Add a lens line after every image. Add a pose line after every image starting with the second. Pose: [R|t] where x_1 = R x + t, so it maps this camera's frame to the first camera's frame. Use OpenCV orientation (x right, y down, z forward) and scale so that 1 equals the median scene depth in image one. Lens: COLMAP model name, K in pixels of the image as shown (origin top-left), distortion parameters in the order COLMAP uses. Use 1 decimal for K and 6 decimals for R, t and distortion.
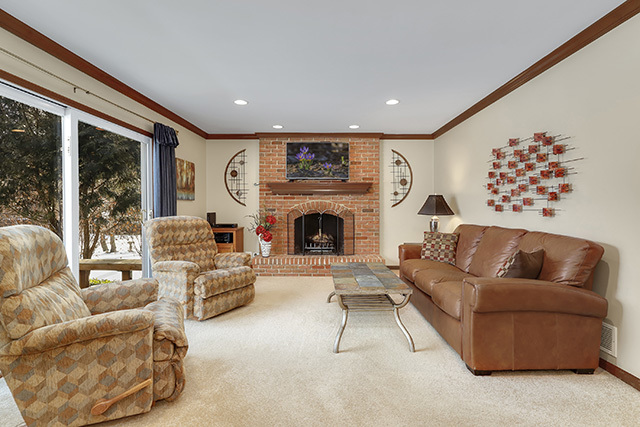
lens RADIAL K [[307.5, 0, 323.4], [0, 307.5, 210.6], [0, 0, 1]] dist [-0.001996, -0.000331]
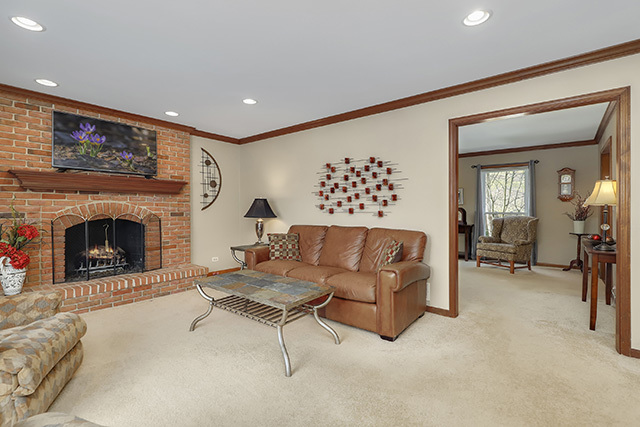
lens RADIAL K [[292.2, 0, 320.7], [0, 292.2, 210.8], [0, 0, 1]] dist [0.001319, 0.000172]
pose [[0.626495, -0.003667, 0.779417, -0.247984], [0.009562, 0.999950, -0.002981, -0.003720], [-0.779367, 0.009320, 0.626499, 0.179213]]
